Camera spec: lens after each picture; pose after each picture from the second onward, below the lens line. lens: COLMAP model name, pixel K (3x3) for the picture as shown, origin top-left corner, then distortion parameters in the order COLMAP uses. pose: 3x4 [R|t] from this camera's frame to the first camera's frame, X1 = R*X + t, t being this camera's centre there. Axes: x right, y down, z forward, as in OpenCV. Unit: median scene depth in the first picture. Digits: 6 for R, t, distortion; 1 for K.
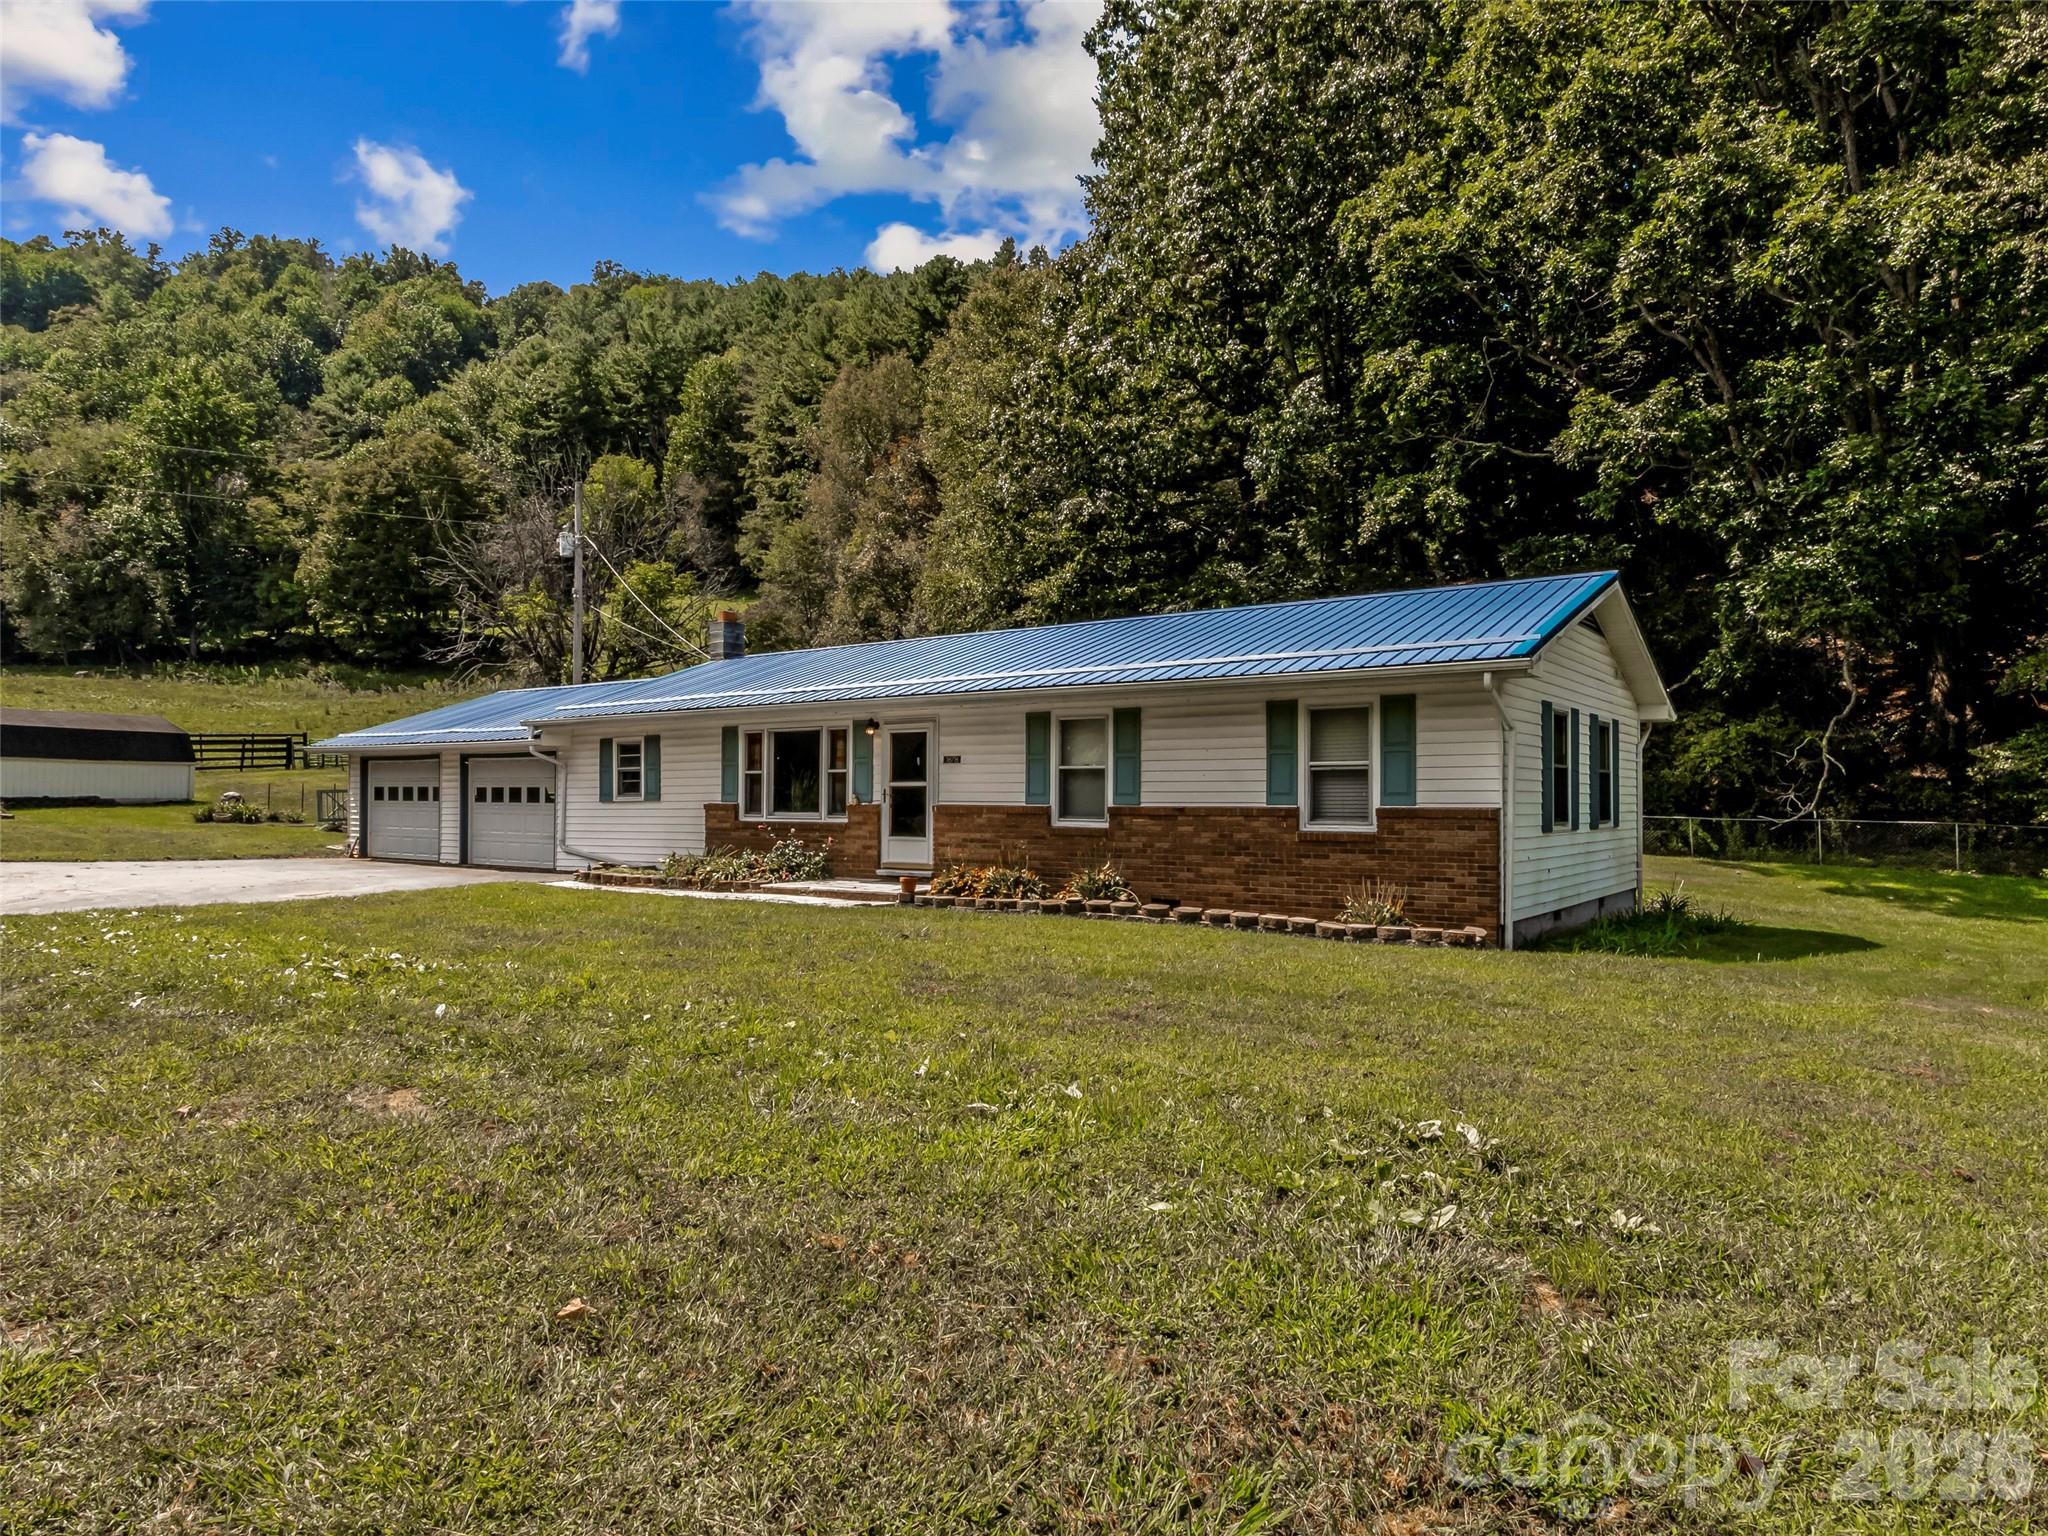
lens RADIAL K [[1248.3, 0, 1024.0], [0, 1248.3, 768.0], [0, 0, 1]] dist [0.001838, 0.001520]
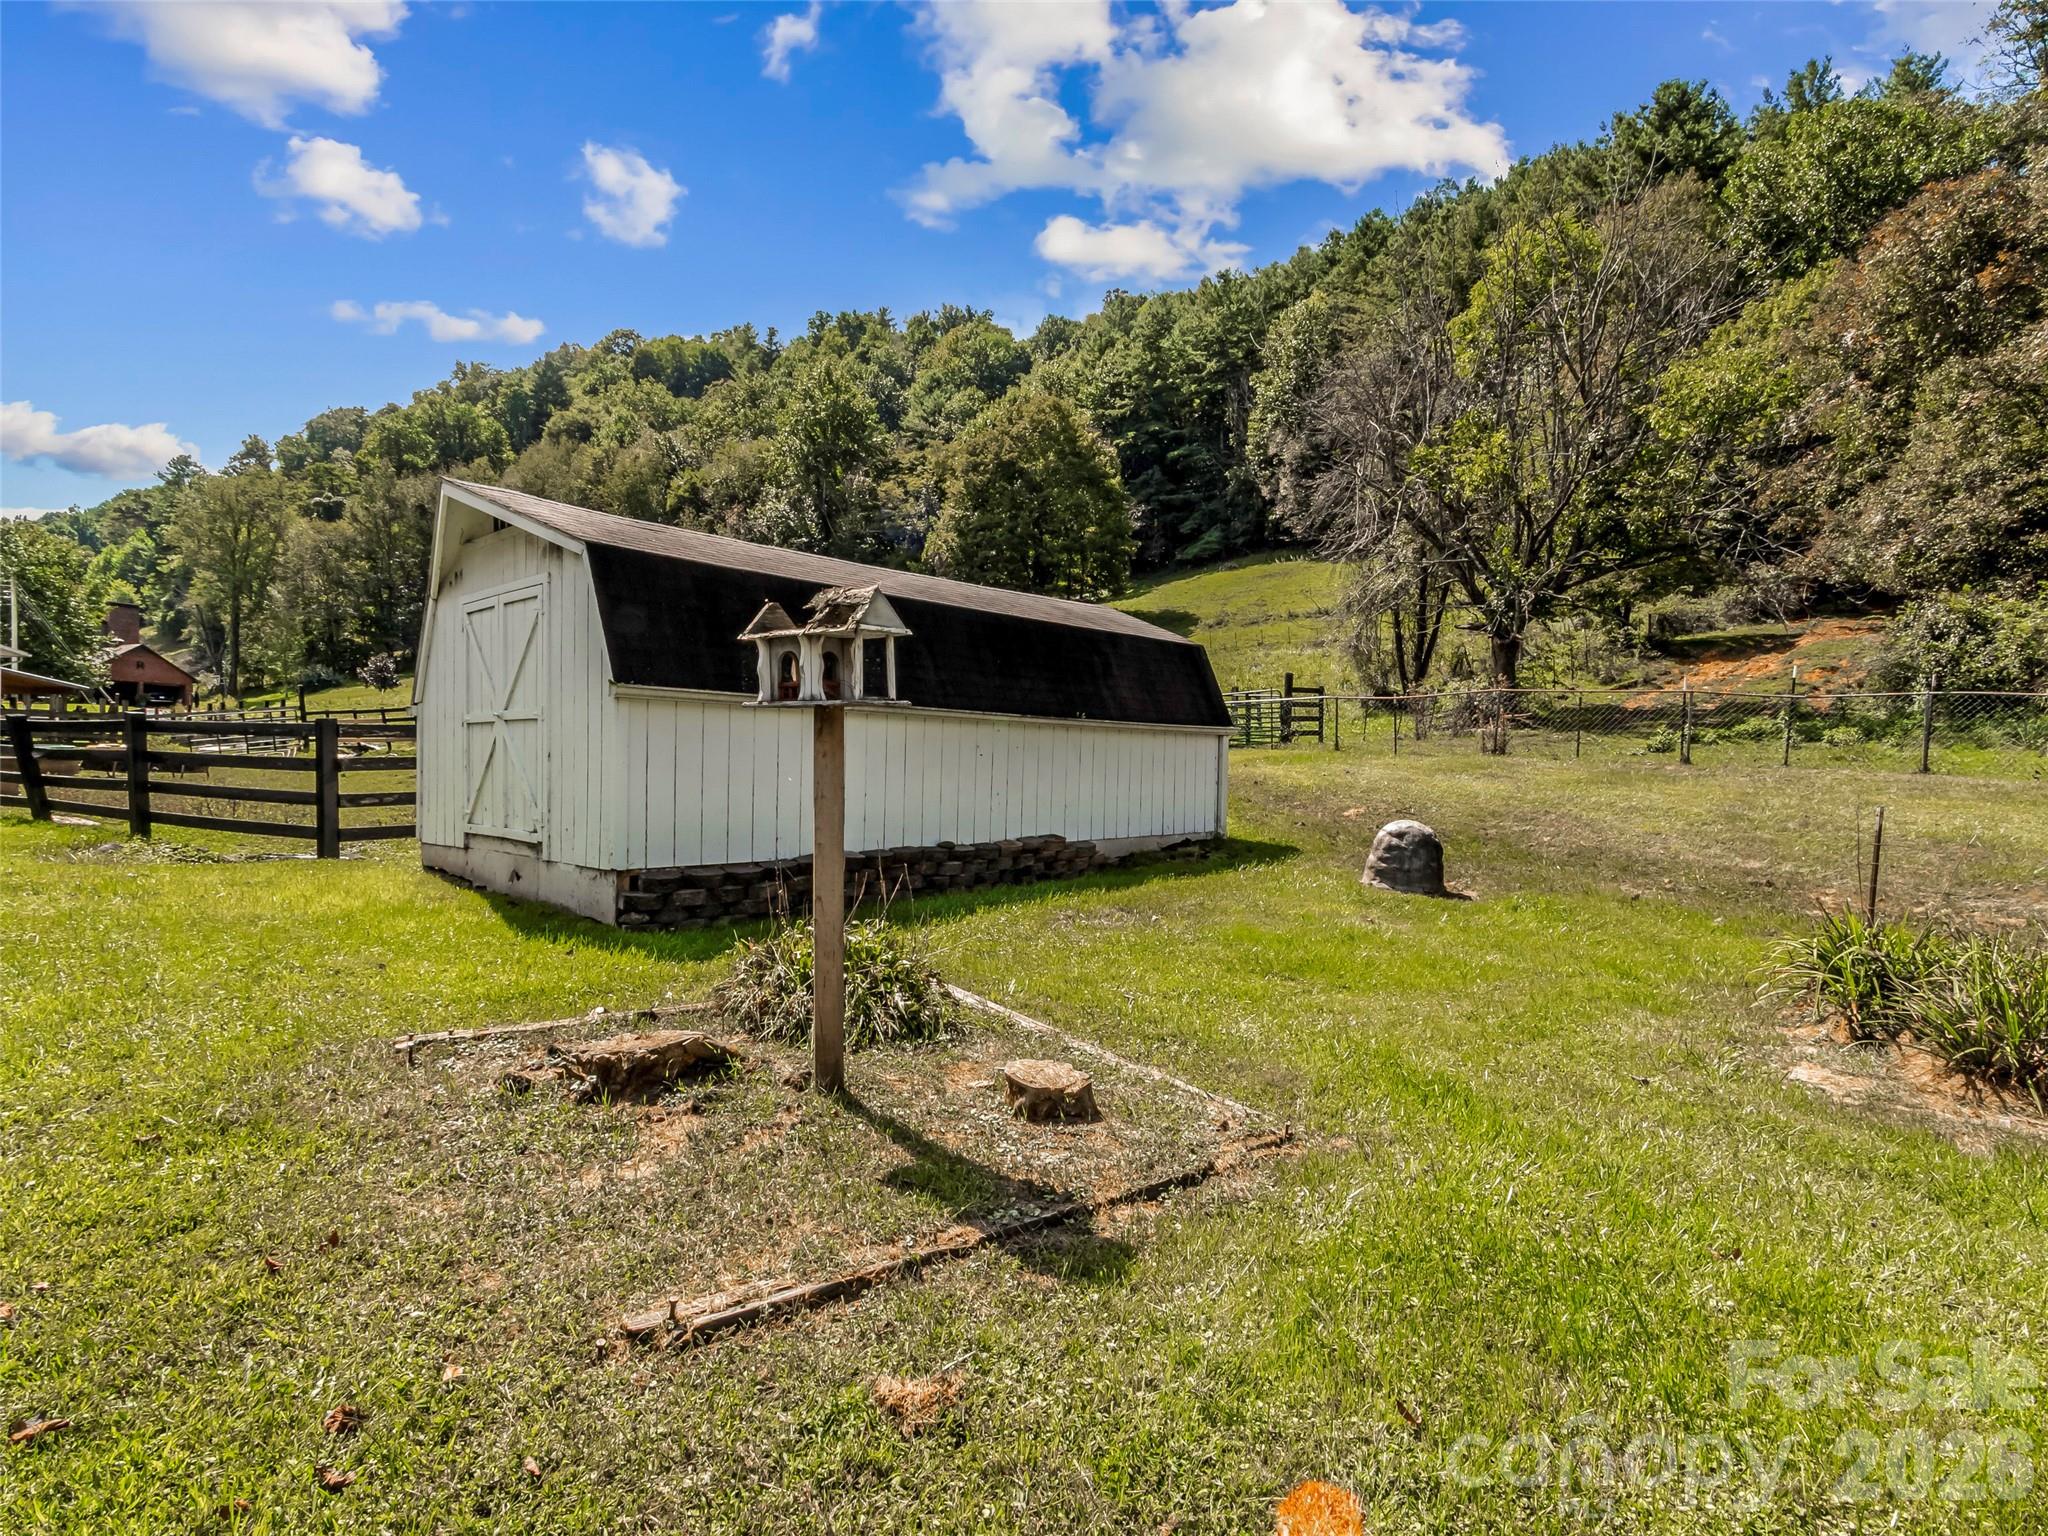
lens RADIAL K [[1031.4, 0, 1024.0], [0, 1031.4, 768.0], [0, 0, 1]] dist [-0.002434, -0.000768]
pose [[0.936479, -0.000909, -0.350724, -0.163016], [0.008578, 0.999757, 0.020313, -0.000343], [0.350620, -0.022031, 0.936259, 0.189678]]
